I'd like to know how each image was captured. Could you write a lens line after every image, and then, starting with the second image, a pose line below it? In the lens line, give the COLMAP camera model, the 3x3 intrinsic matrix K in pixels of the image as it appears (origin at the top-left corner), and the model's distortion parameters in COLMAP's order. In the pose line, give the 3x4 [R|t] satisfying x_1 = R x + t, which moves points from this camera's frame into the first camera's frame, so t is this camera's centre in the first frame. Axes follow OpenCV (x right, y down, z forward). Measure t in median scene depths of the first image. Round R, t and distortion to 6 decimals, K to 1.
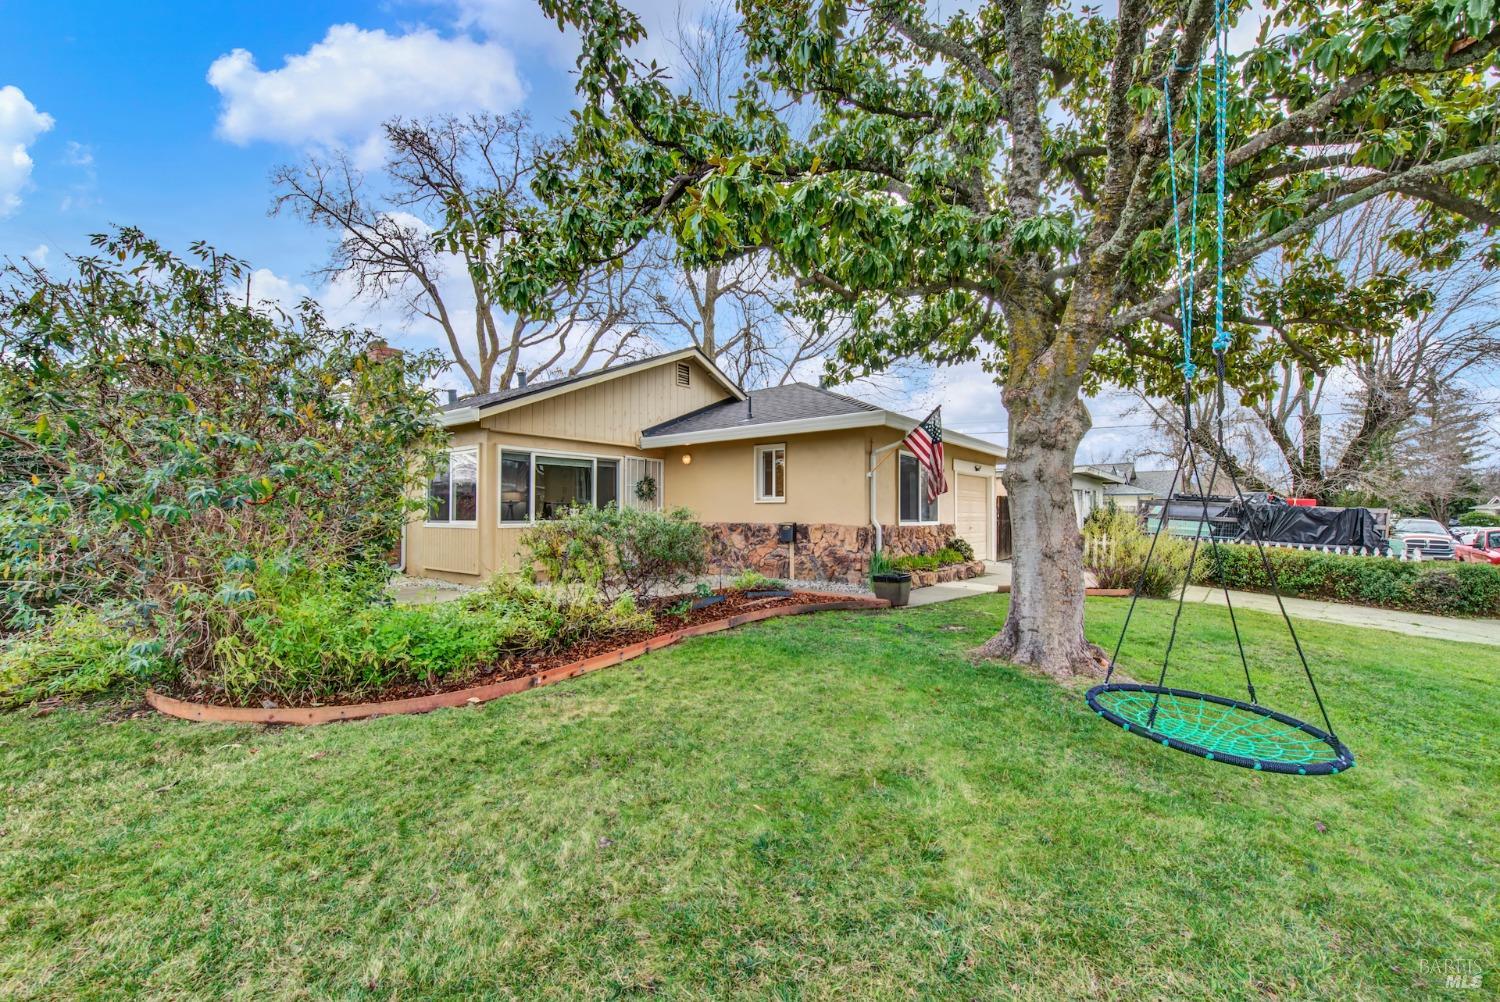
lens RADIAL K [[612.8, 0, 746.6], [0, 612.8, 464.2], [0, 0, 1]] dist [0.002654, -0.000540]
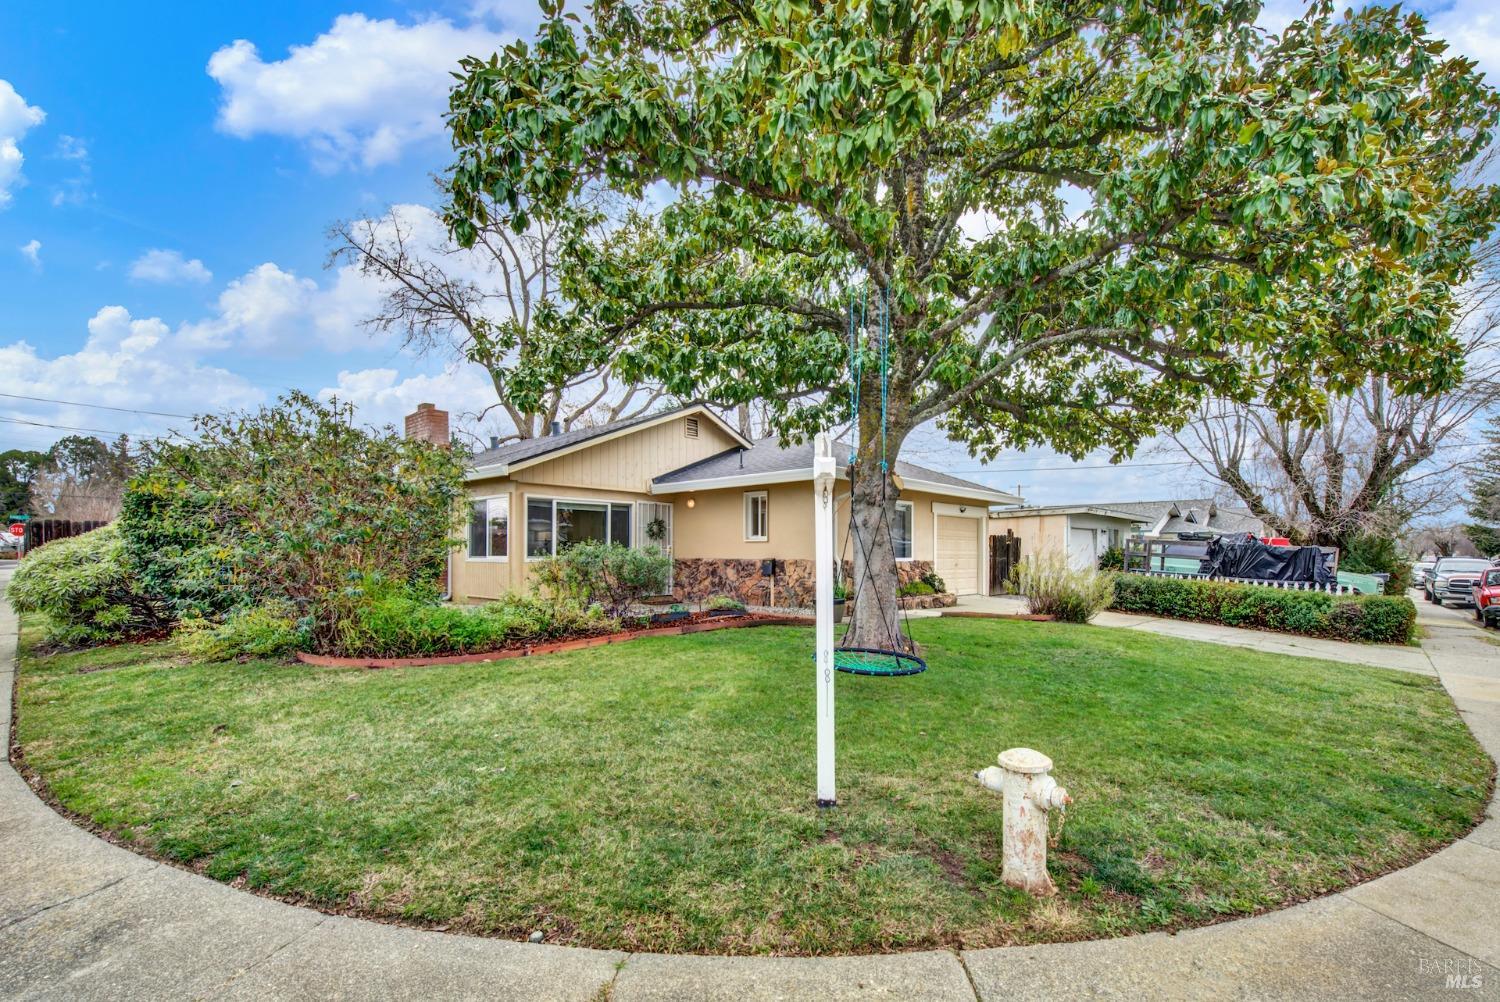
lens RADIAL K [[599.0, 0, 754.7], [0, 599.0, 508.8], [0, 0, 1]] dist [0.004686, -0.002474]
pose [[0.999138, -0.001442, -0.041479, 0.086434], [0.001782, 0.999965, 0.008155, -0.009374], [0.041466, -0.008222, 0.999106, -0.146694]]
